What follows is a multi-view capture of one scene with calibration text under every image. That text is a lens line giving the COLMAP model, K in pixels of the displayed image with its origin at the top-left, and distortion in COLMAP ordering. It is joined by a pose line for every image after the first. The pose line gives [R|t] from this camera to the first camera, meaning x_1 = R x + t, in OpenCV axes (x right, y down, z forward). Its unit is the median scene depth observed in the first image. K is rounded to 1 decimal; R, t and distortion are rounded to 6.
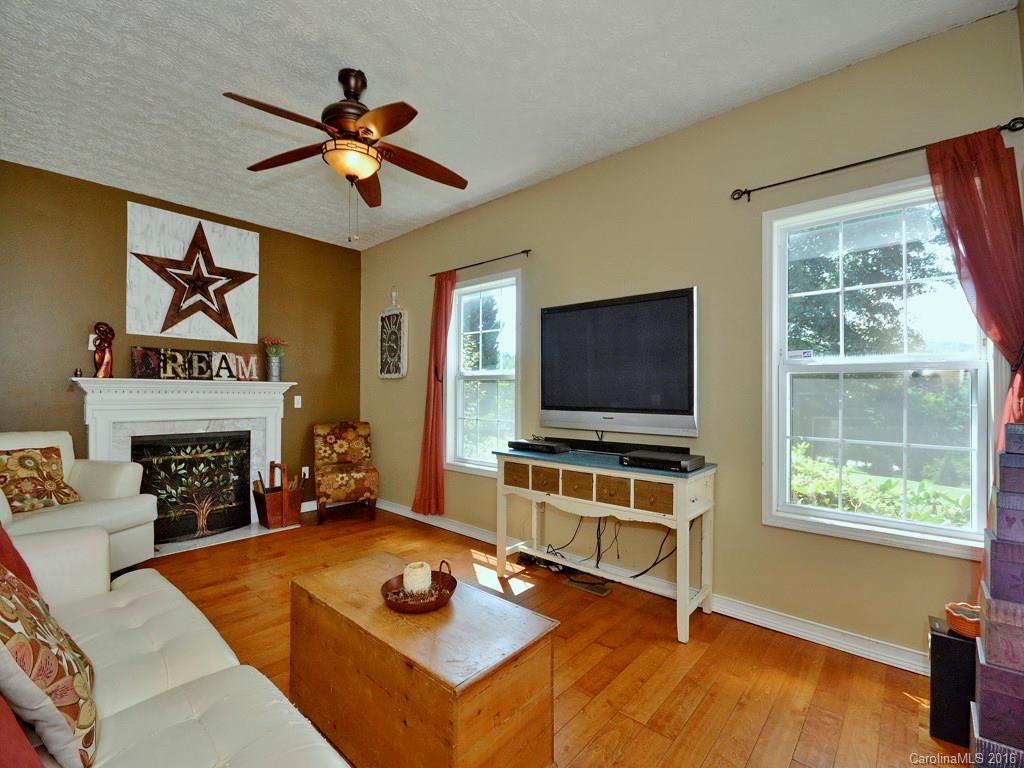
lens RADIAL K [[452.8, 0, 518.4], [0, 452.8, 388.5], [0, 0, 1]] dist [0.015749, -0.000469]
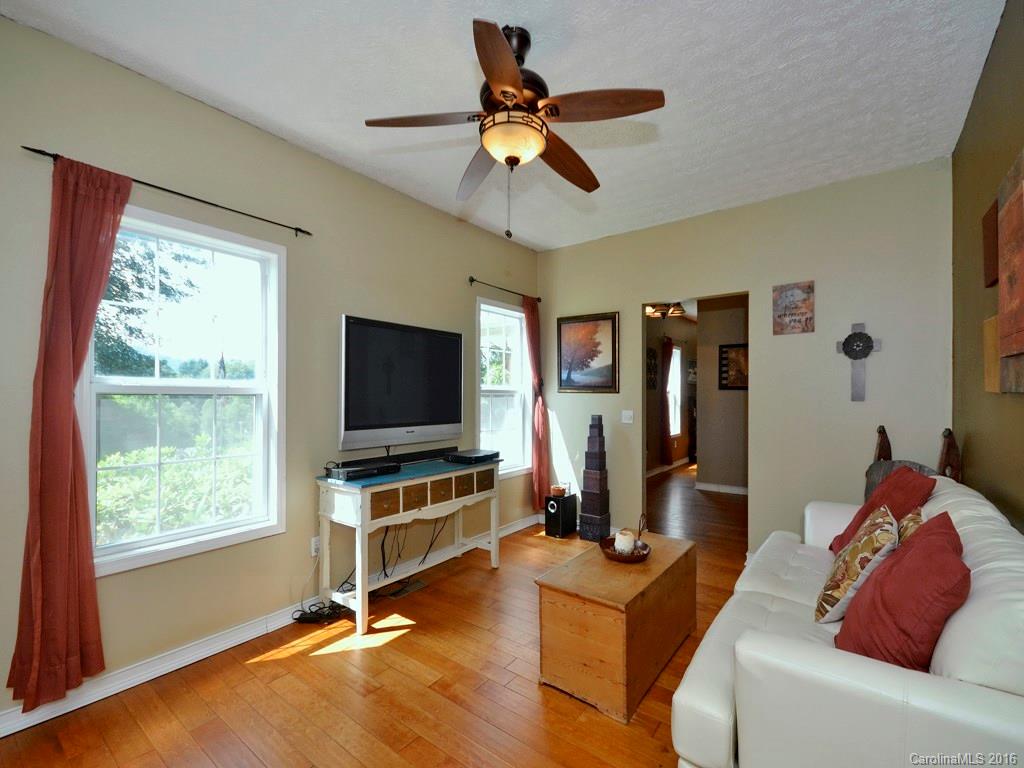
lens RADIAL K [[453.8, 0, 511.9], [0, 453.8, 406.9], [0, 0, 1]] dist [0.001316, -0.000011]
pose [[-0.056573, -0.020336, 0.998191, -0.930663], [0.004501, 0.999777, 0.020624, -0.018689], [-0.998388, 0.005660, -0.056469, 0.817356]]
